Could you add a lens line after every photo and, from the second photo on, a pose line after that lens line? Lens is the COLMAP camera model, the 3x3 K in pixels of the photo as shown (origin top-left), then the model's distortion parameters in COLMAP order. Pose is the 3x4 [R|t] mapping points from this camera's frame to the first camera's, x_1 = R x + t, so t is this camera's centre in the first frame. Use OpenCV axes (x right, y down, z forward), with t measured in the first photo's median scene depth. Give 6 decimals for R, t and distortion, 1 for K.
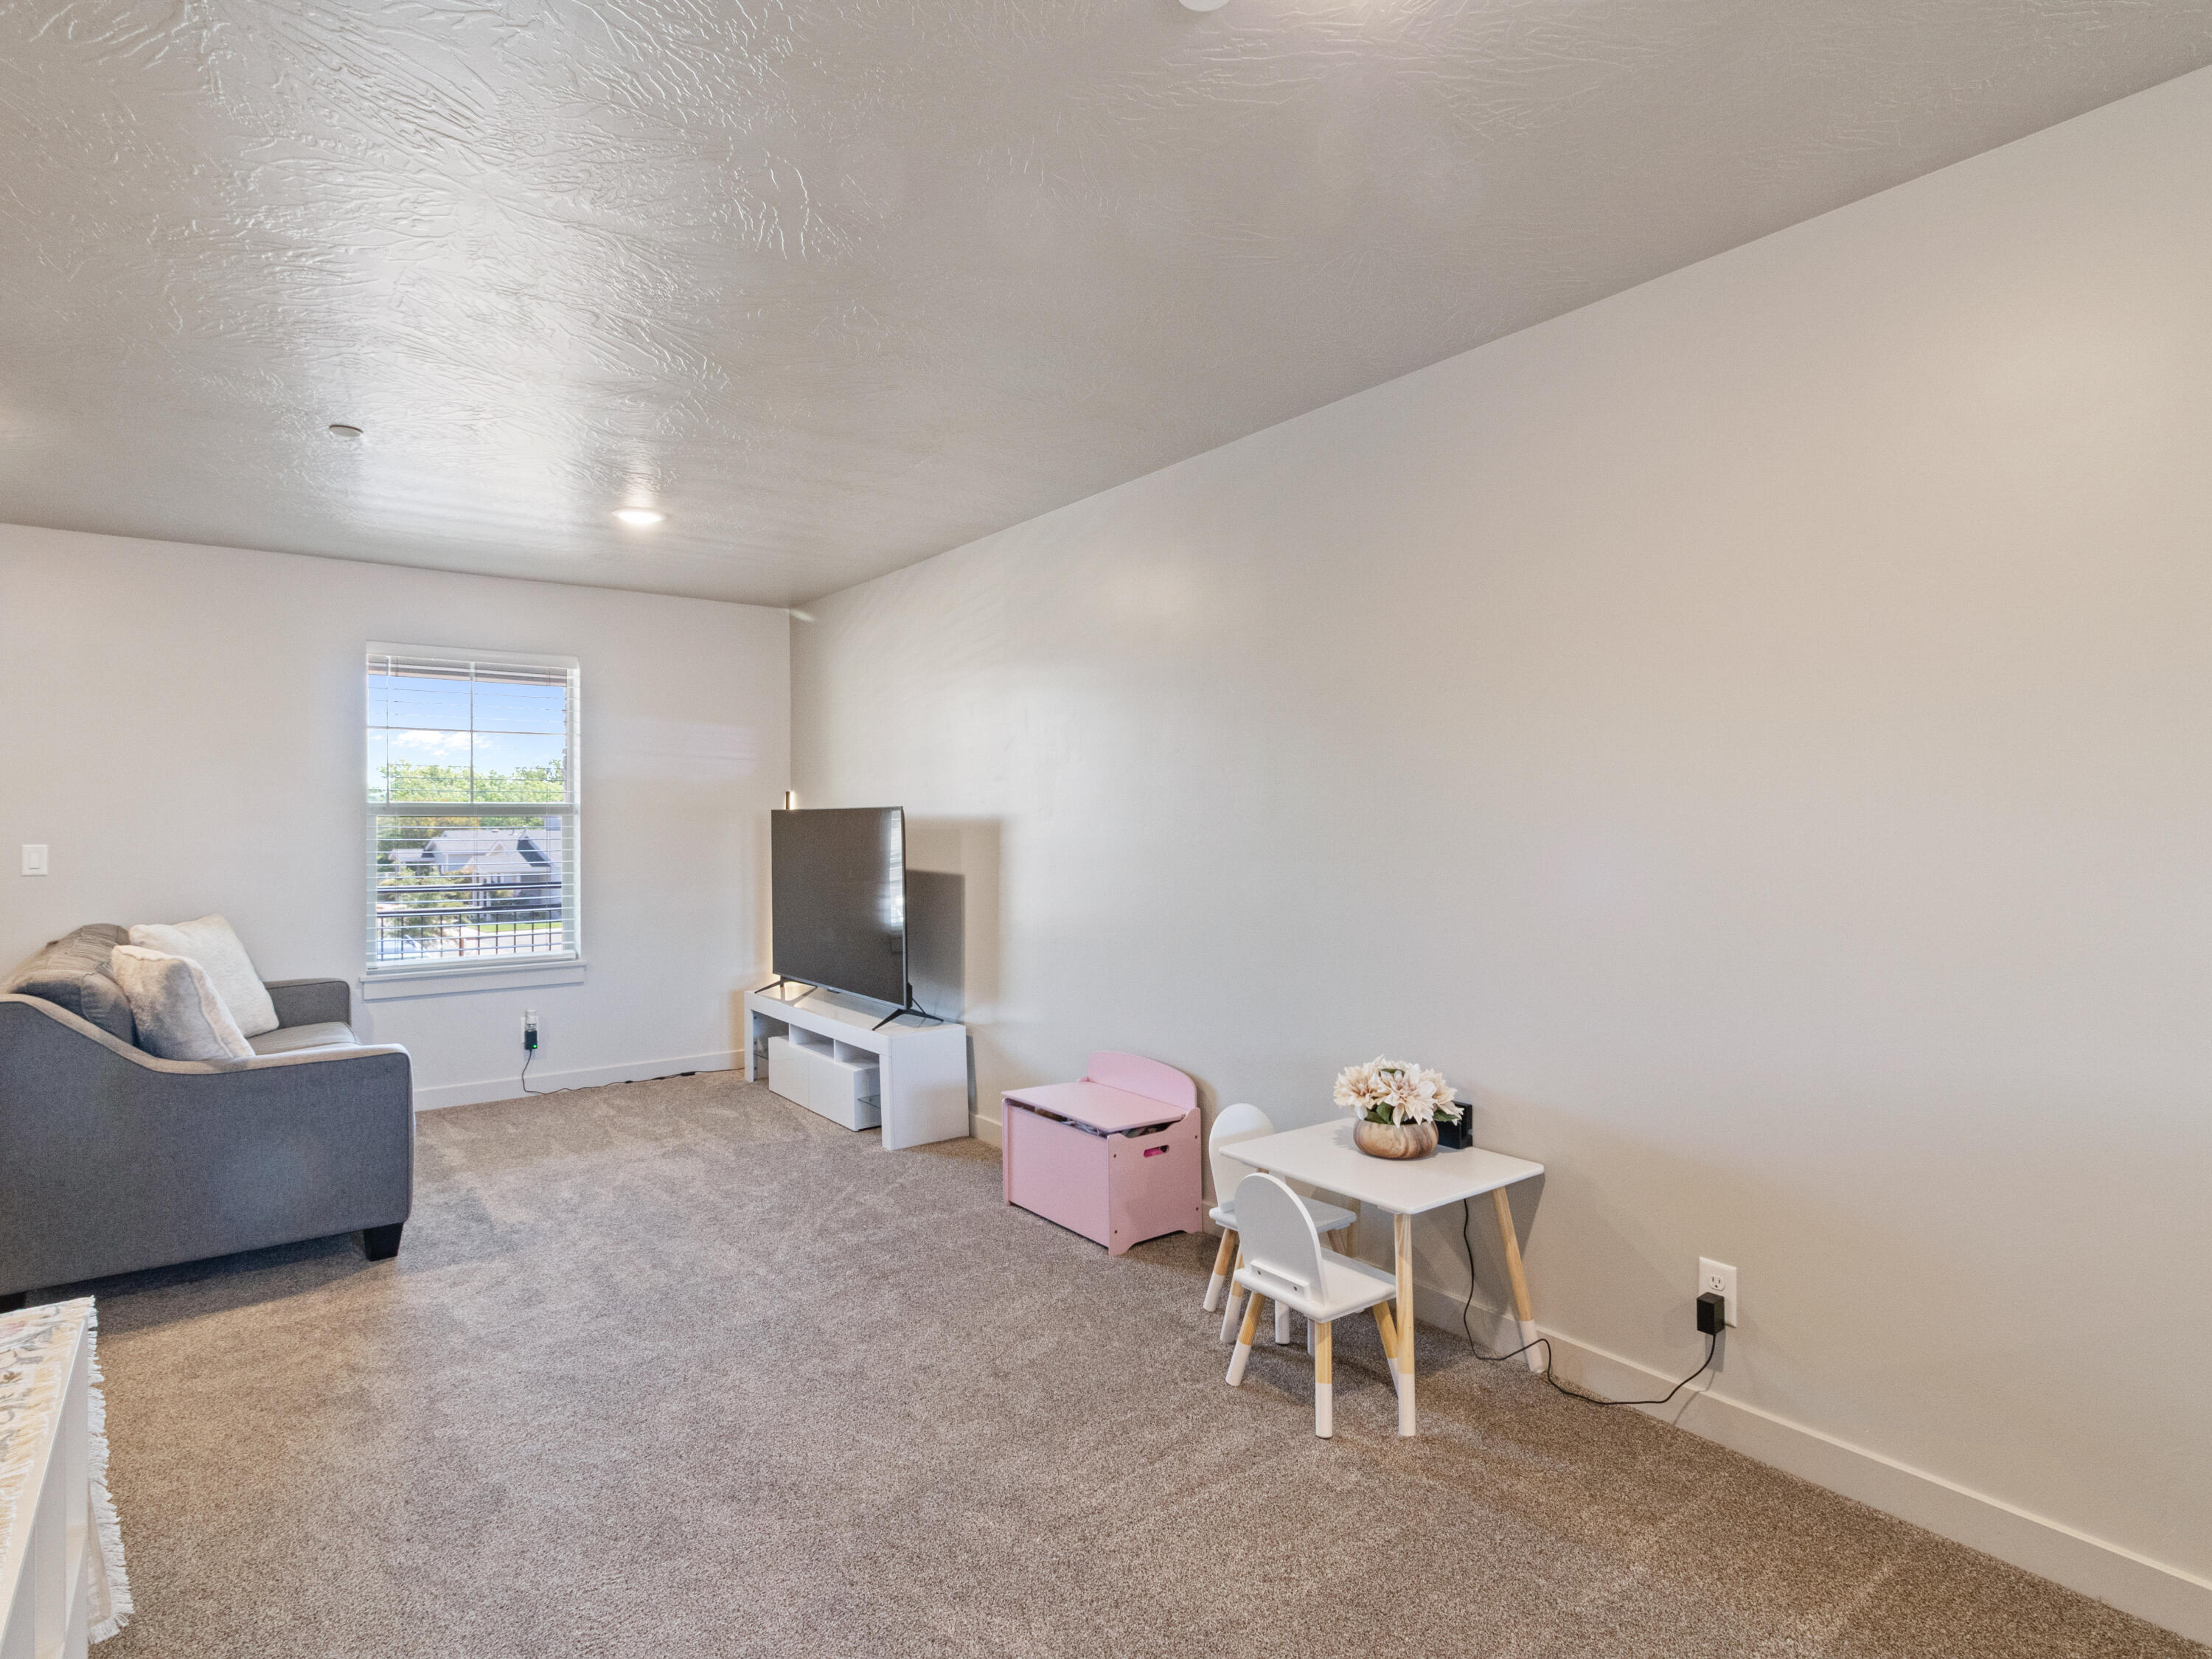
lens RADIAL K [[1172.5, 0, 1106.0], [0, 1172.5, 829.5], [0, 0, 1]] dist [0.003788, -0.000429]
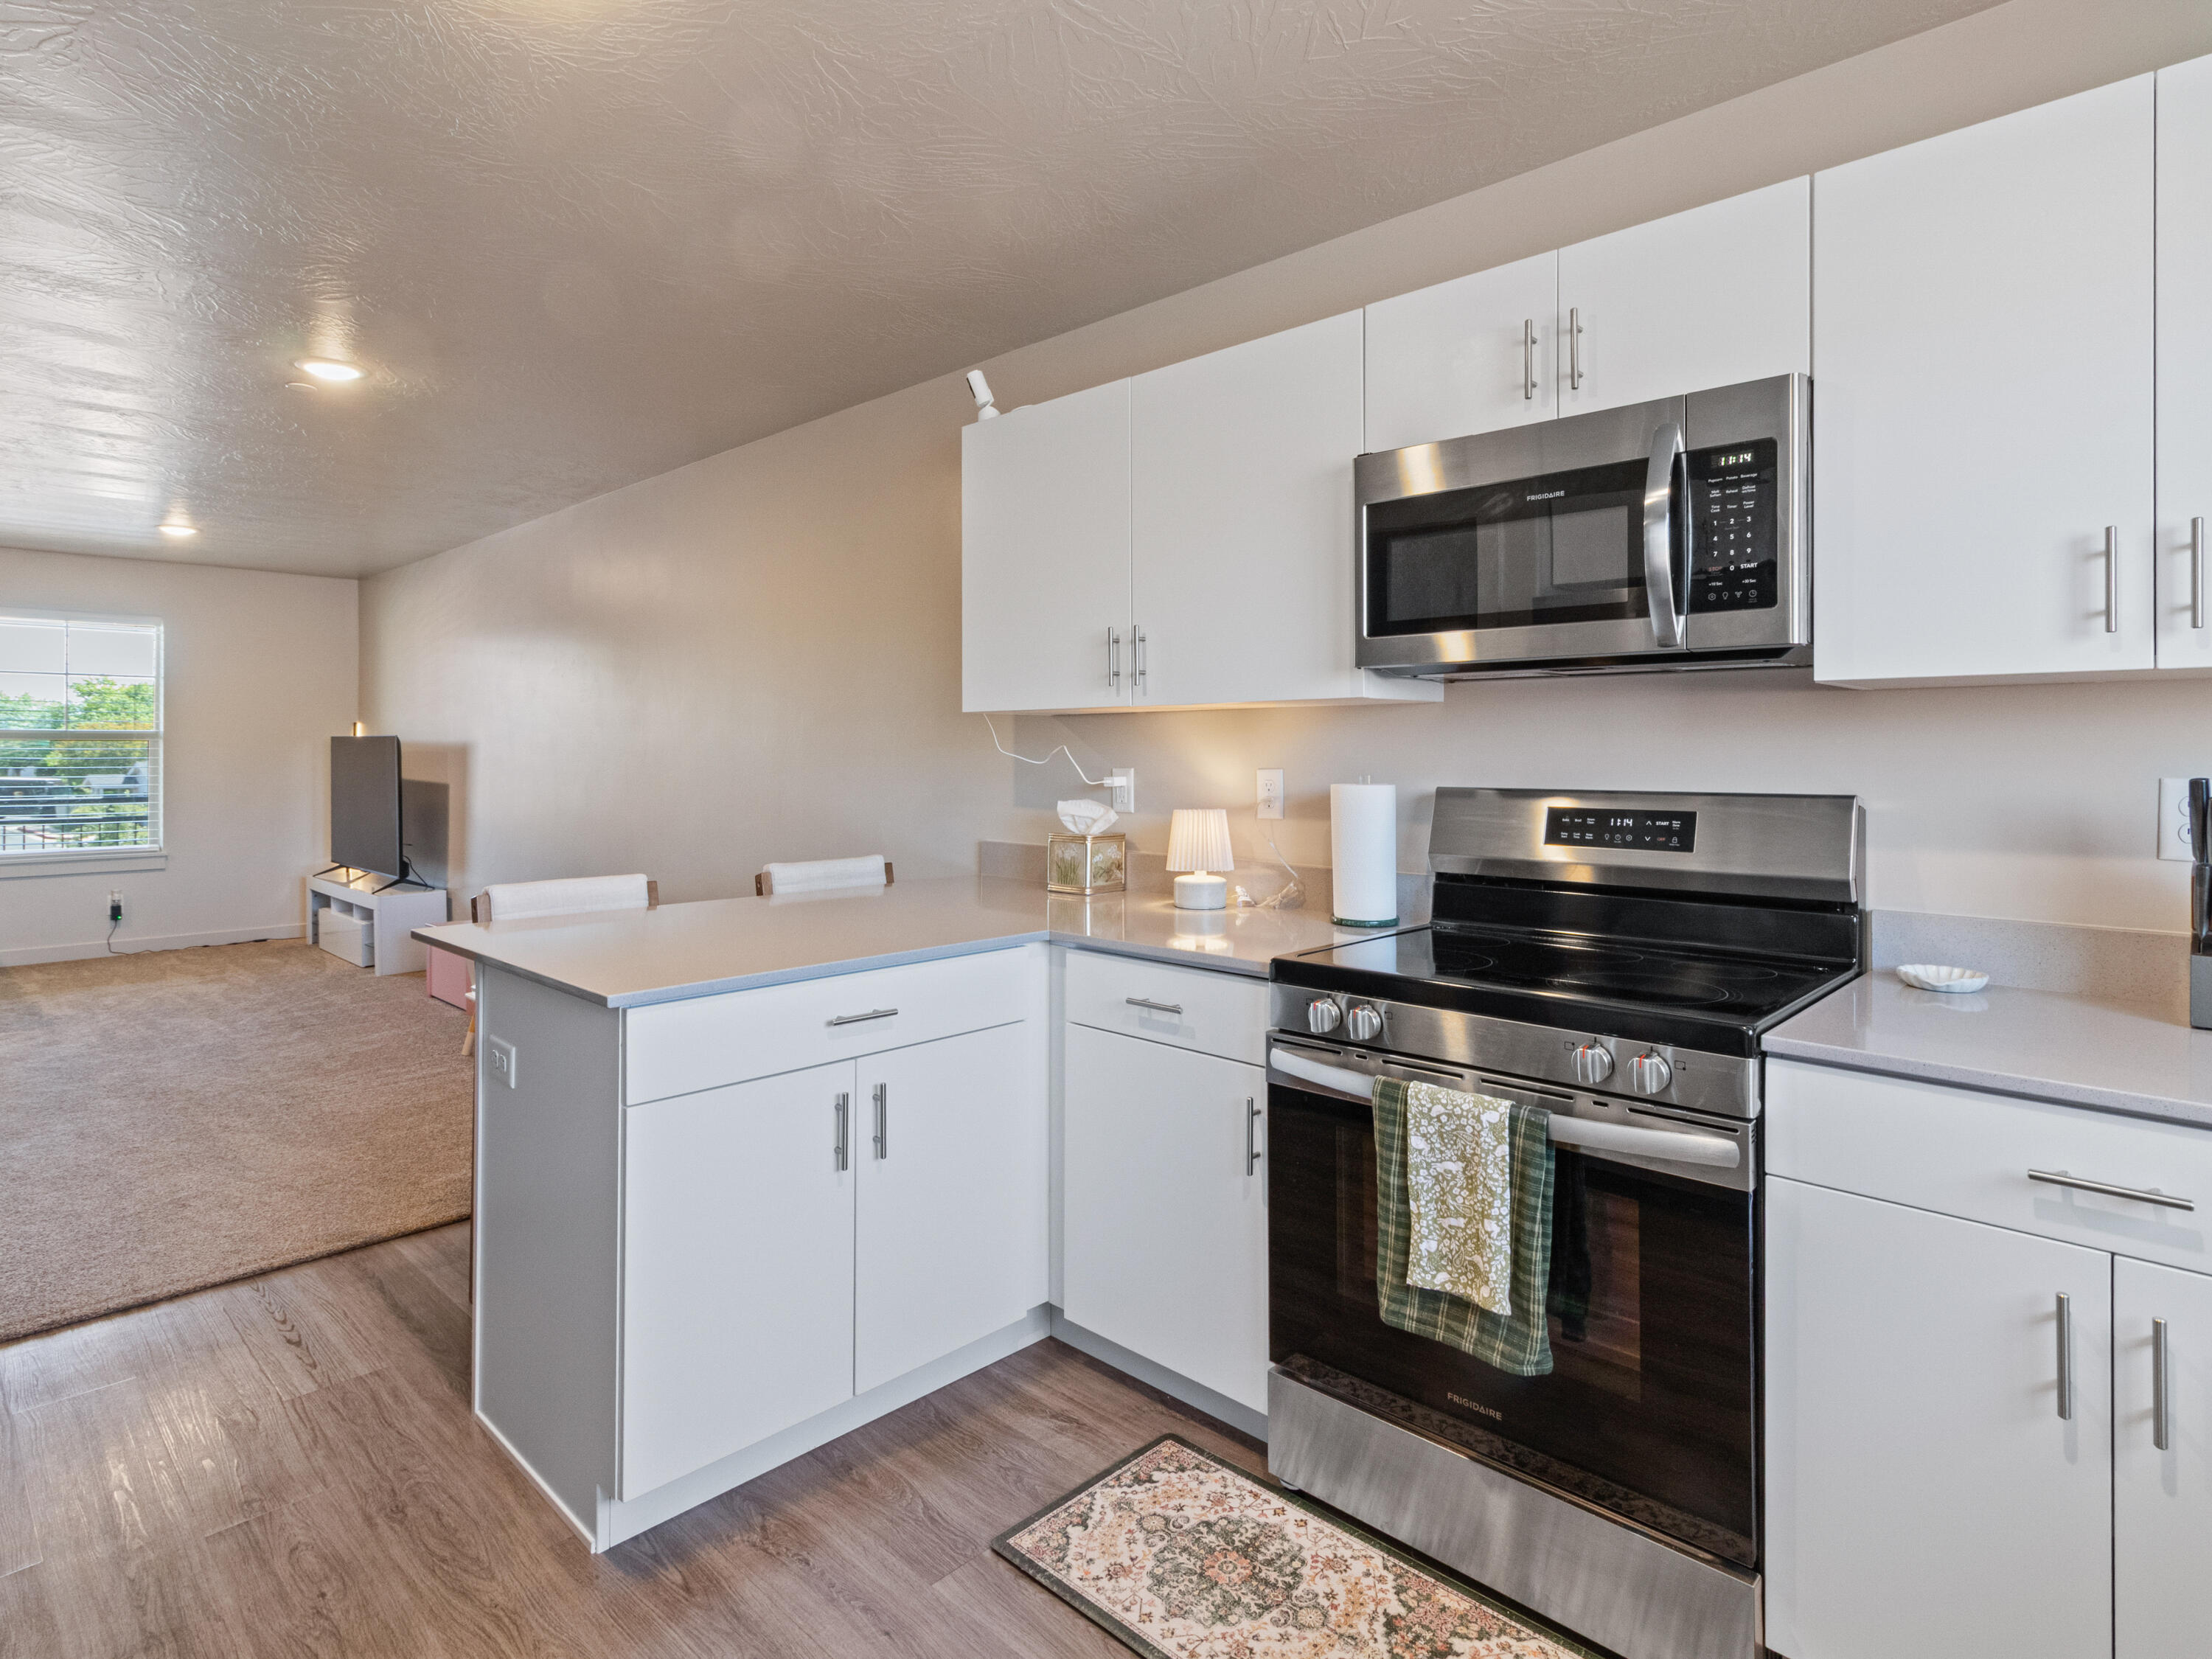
lens RADIAL K [[1184.6, 0, 1139.9], [0, 1184.6, 743.8], [0, 0, 1]] dist [-0.001452, -0.001176]
pose [[0.985286, 0.007202, 0.170764, 0.401729], [-0.005044, 0.999902, -0.013067, 0.003777], [-0.170841, 0.012013, 0.985225, -0.485026]]
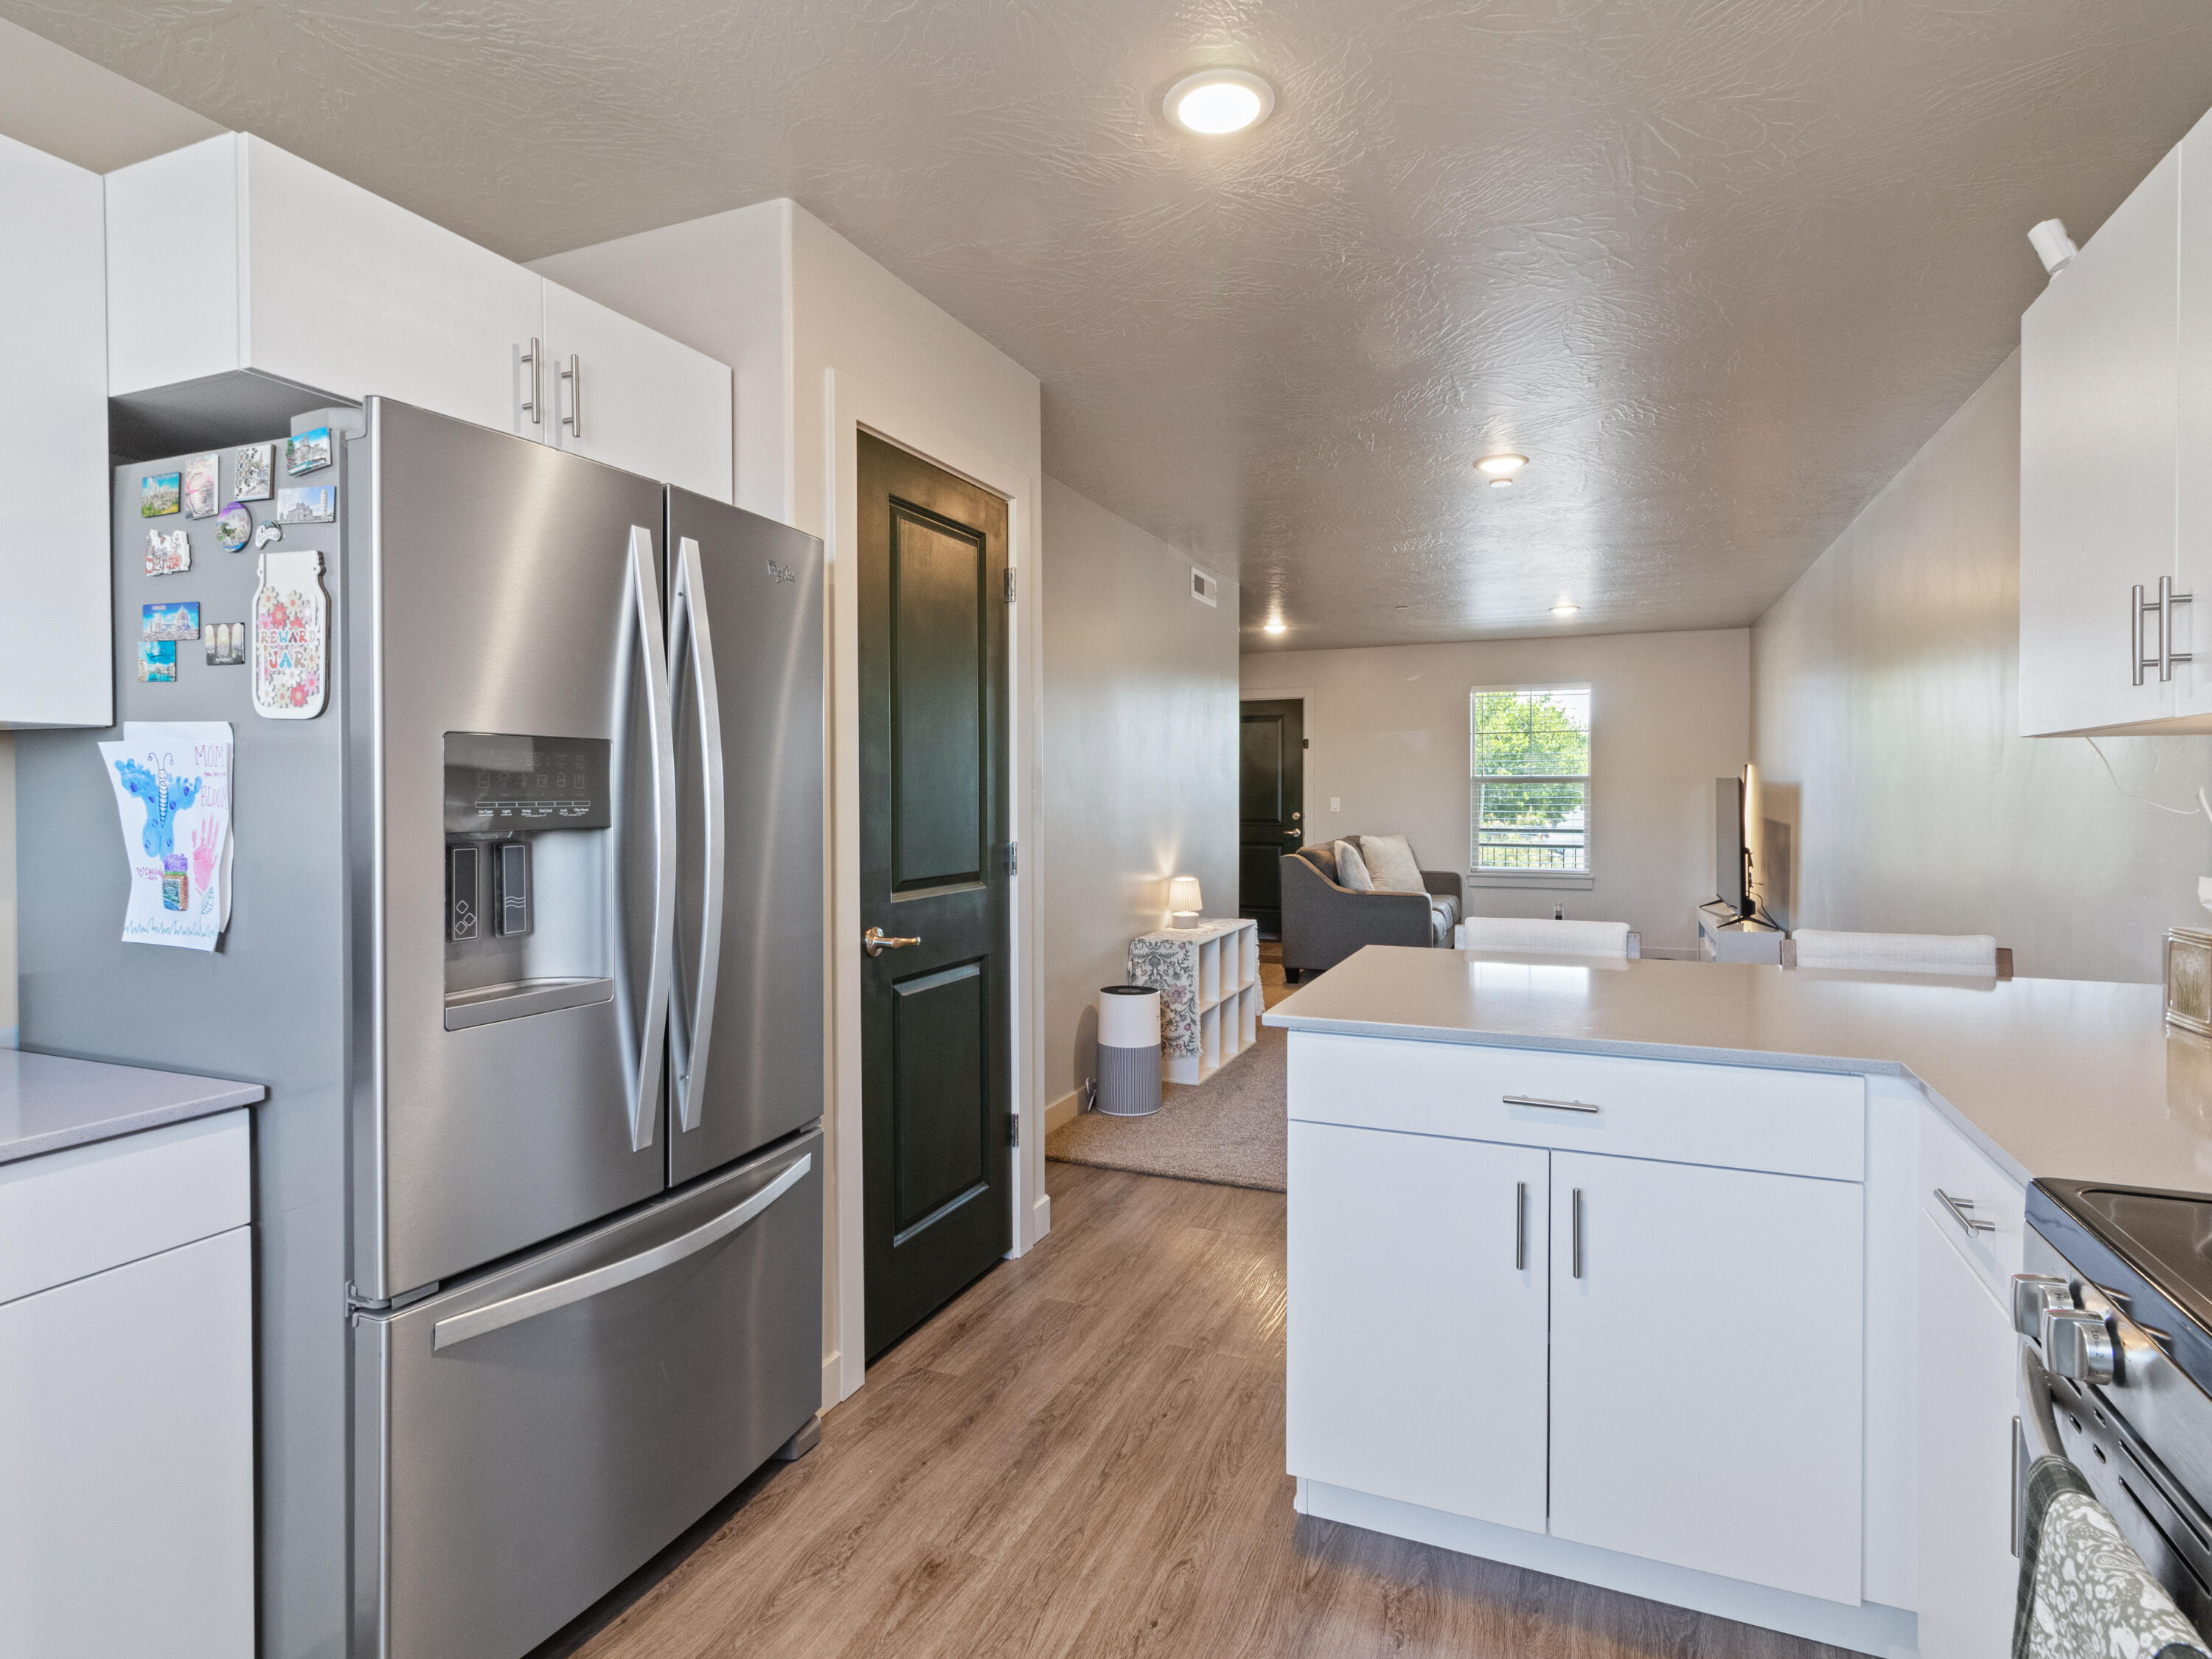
lens RADIAL K [[1172.5, 0, 1106.0], [0, 1172.5, 829.5], [0, 0, 1]] dist [0.003788, -0.000429]
pose [[0.491551, 0.030867, -0.870301, 0.614062], [-0.004281, 0.999445, 0.033030, 0.000523], [0.870838, -0.012510, 0.491411, -0.348936]]
